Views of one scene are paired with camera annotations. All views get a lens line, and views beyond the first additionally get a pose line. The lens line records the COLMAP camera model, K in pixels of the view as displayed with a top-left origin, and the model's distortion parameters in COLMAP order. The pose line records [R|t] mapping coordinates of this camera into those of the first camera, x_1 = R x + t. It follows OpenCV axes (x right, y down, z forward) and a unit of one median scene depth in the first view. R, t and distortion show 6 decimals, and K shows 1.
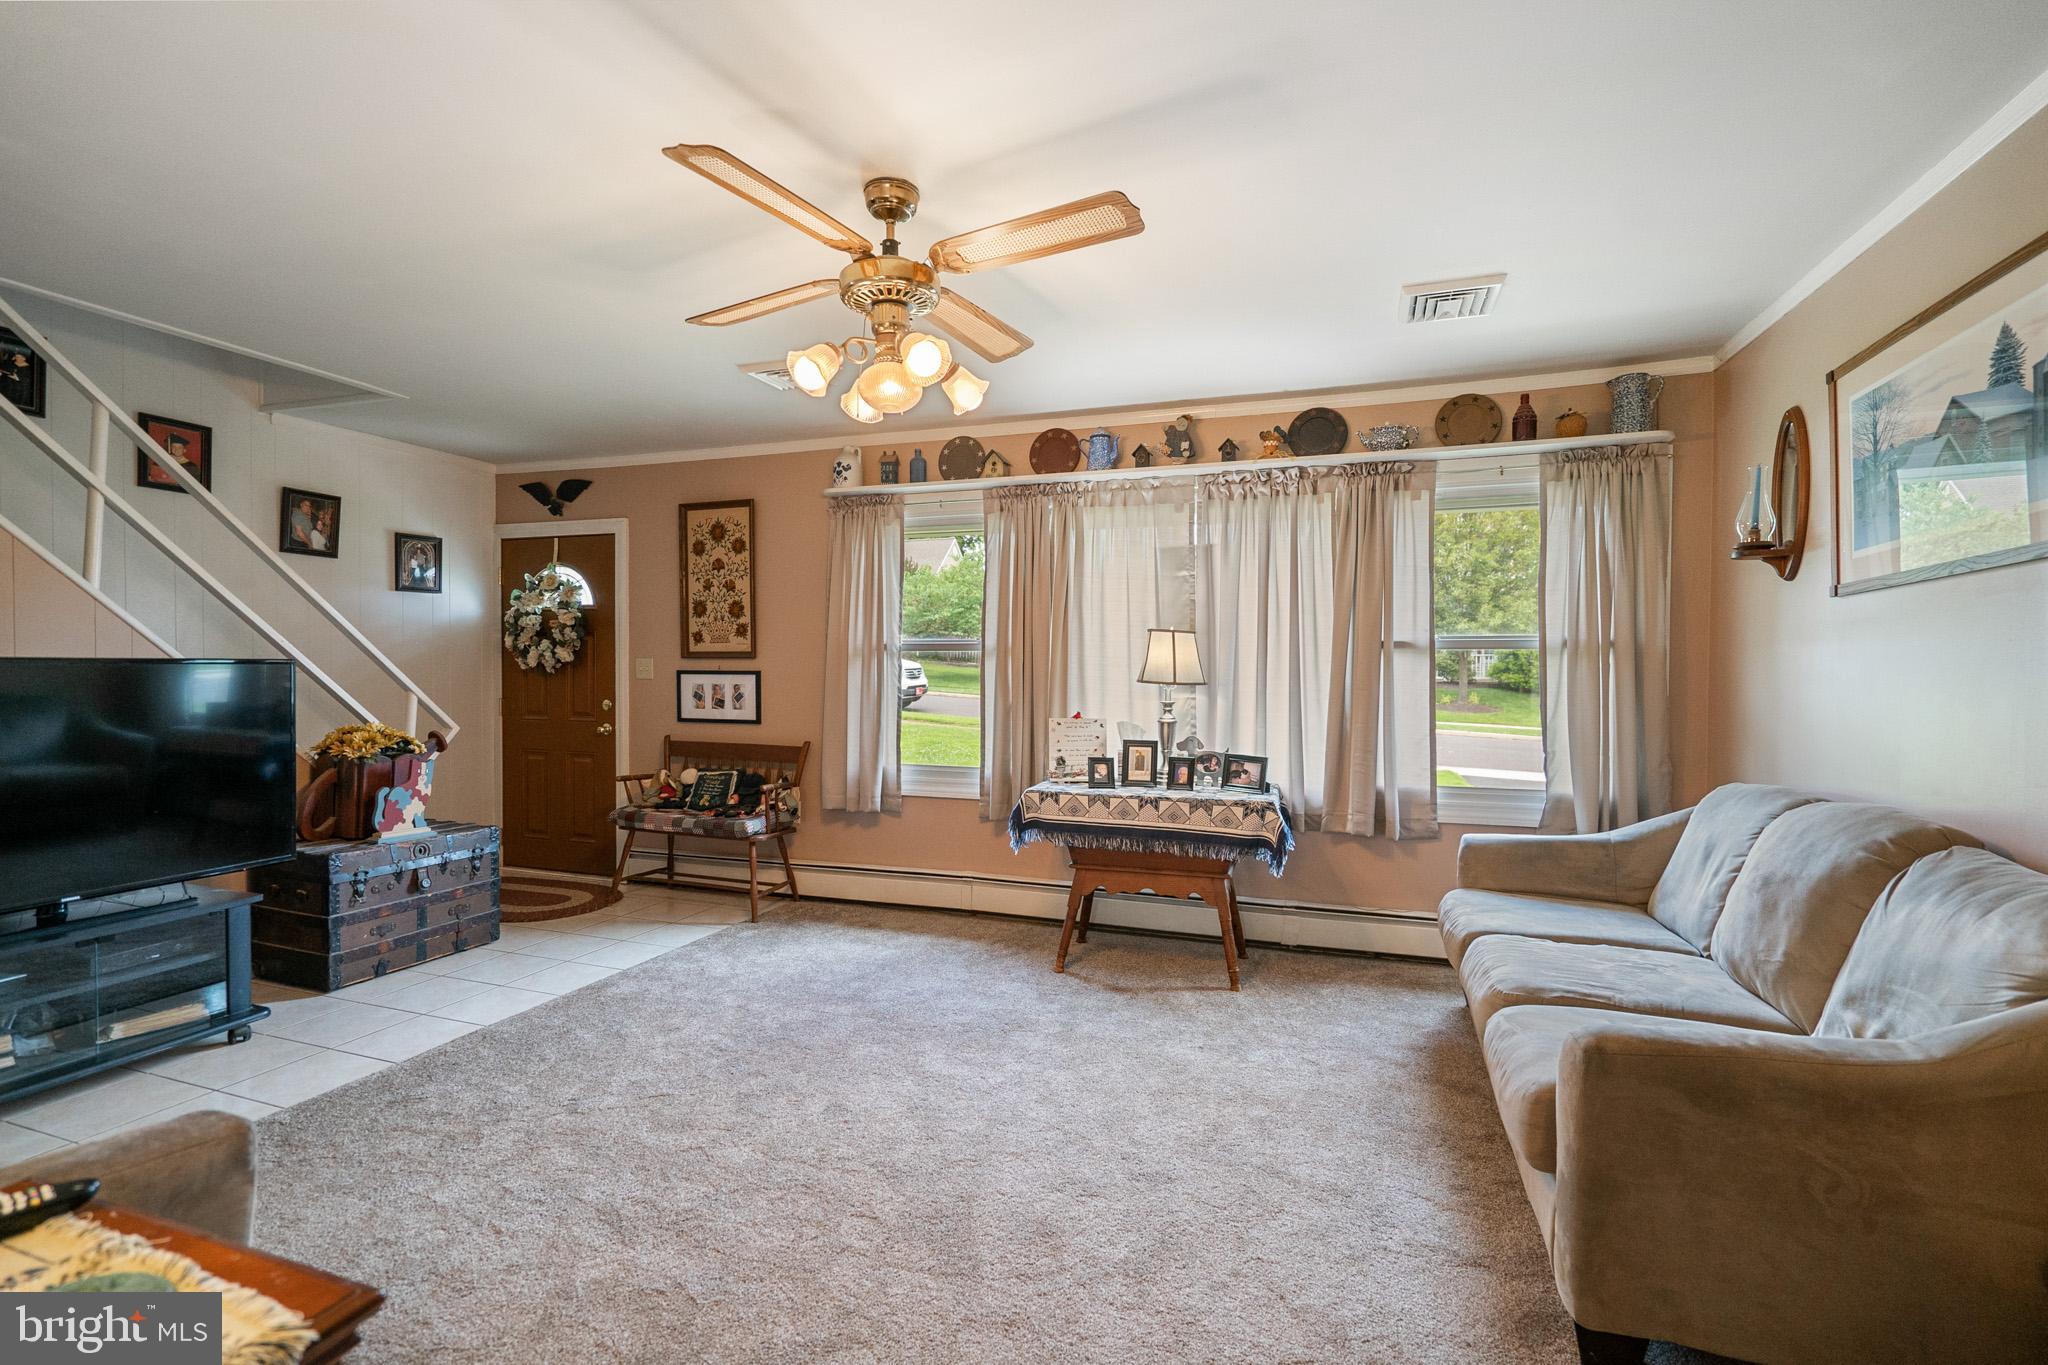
lens RADIAL K [[938.5, 0, 1026.1], [0, 938.5, 681.1], [0, 0, 1]] dist [-0.000139, 0.000528]
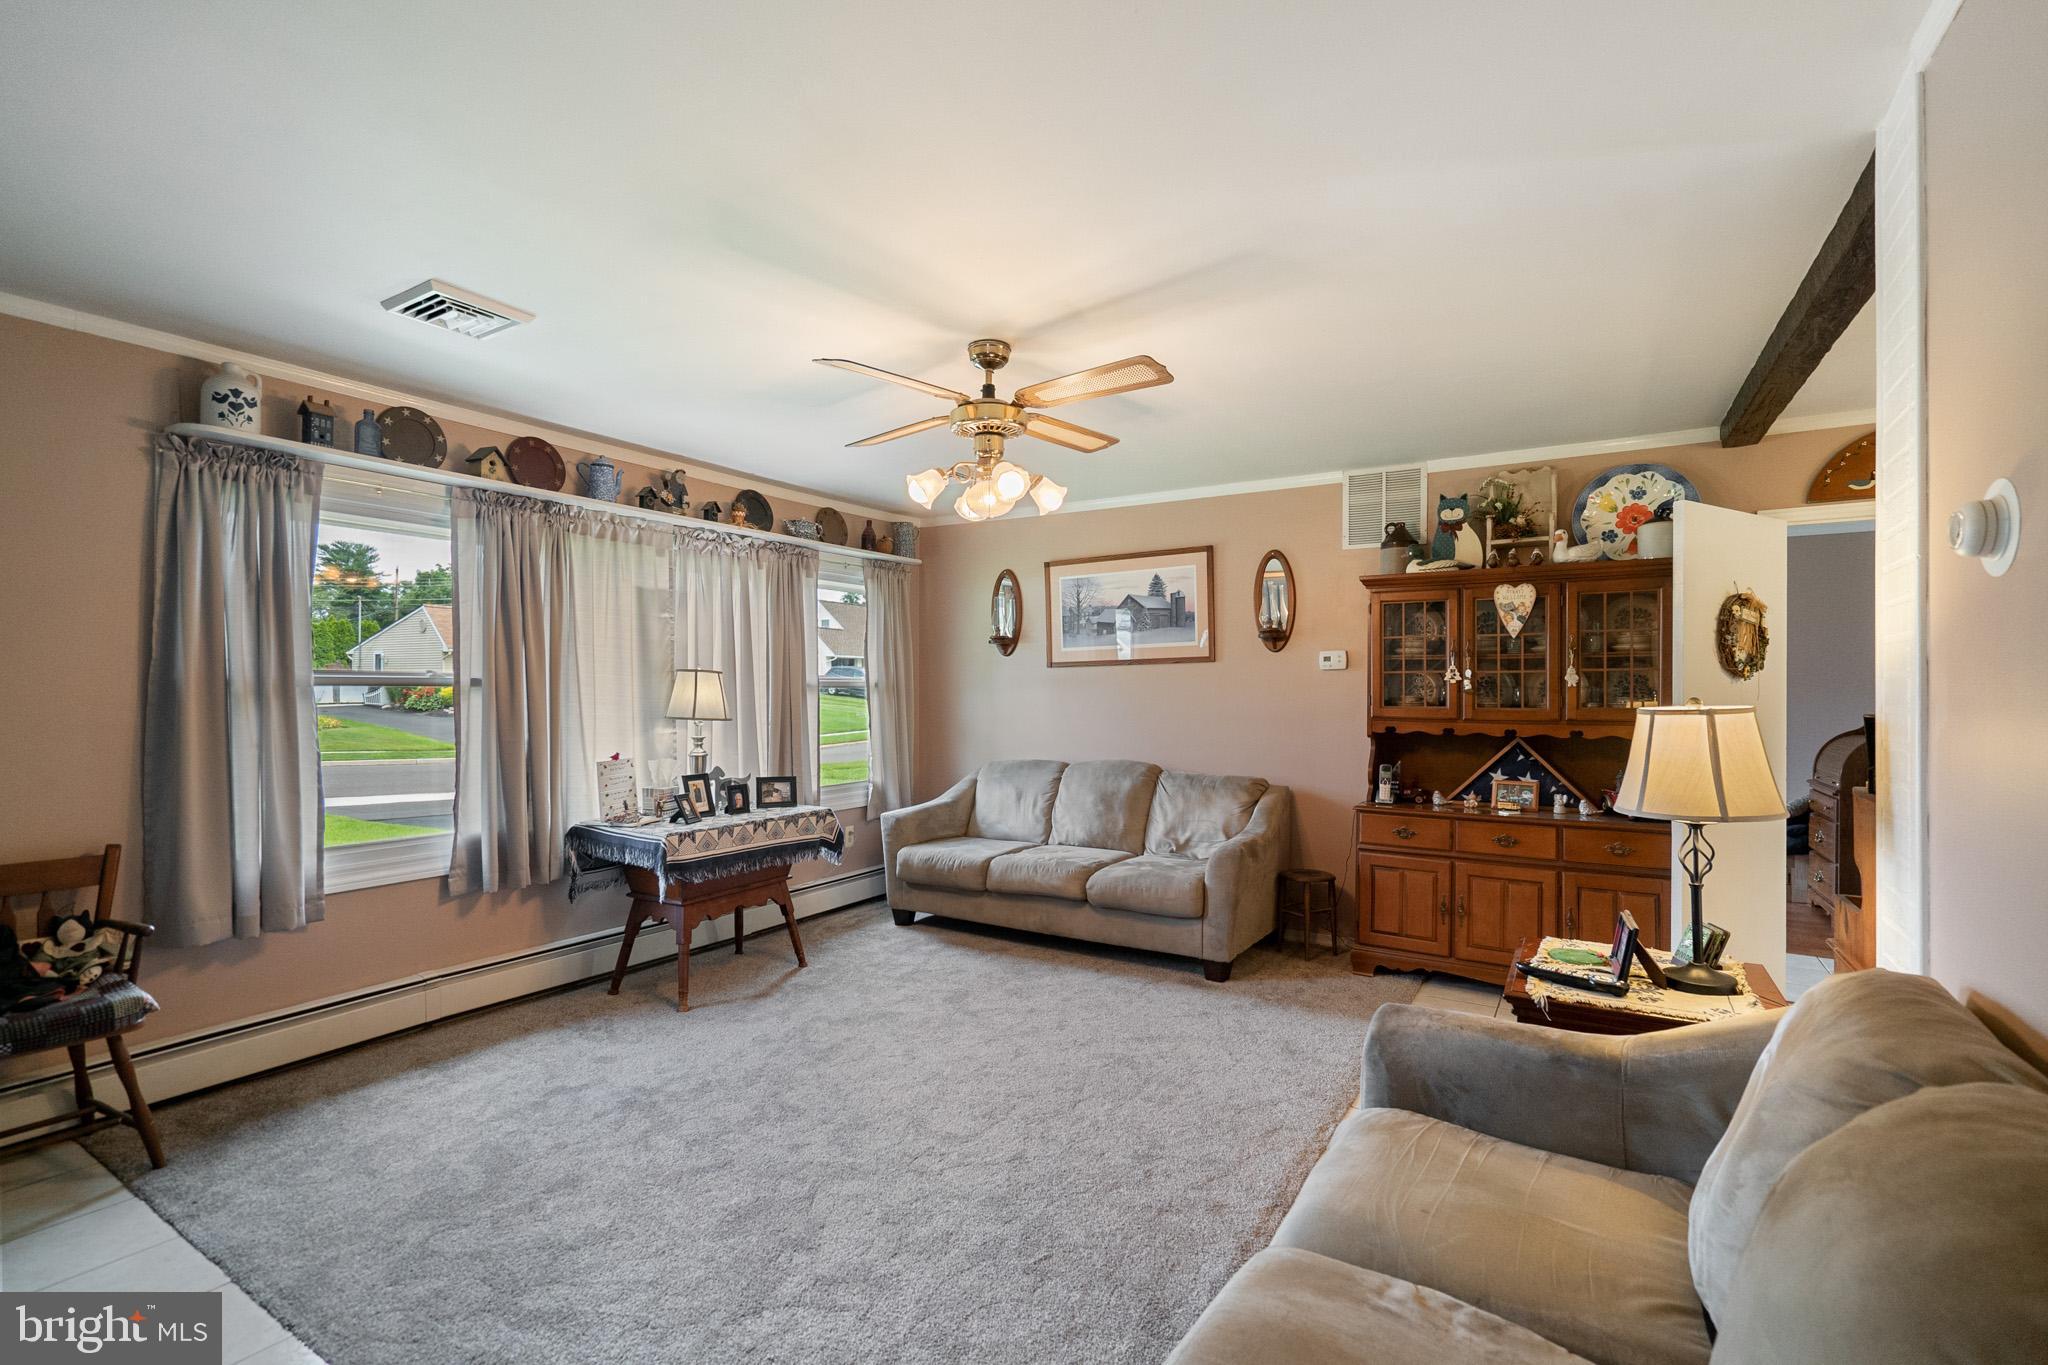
lens RADIAL K [[938.5, 0, 1028.9], [0, 938.5, 687.4], [0, 0, 1]] dist [-0.000139, 0.000528]
pose [[0.205567, -0.002661, 0.978639, -0.828574], [0.011523, 0.999934, 0.000298, -0.030874], [-0.978575, 0.011216, 0.205584, 0.405609]]
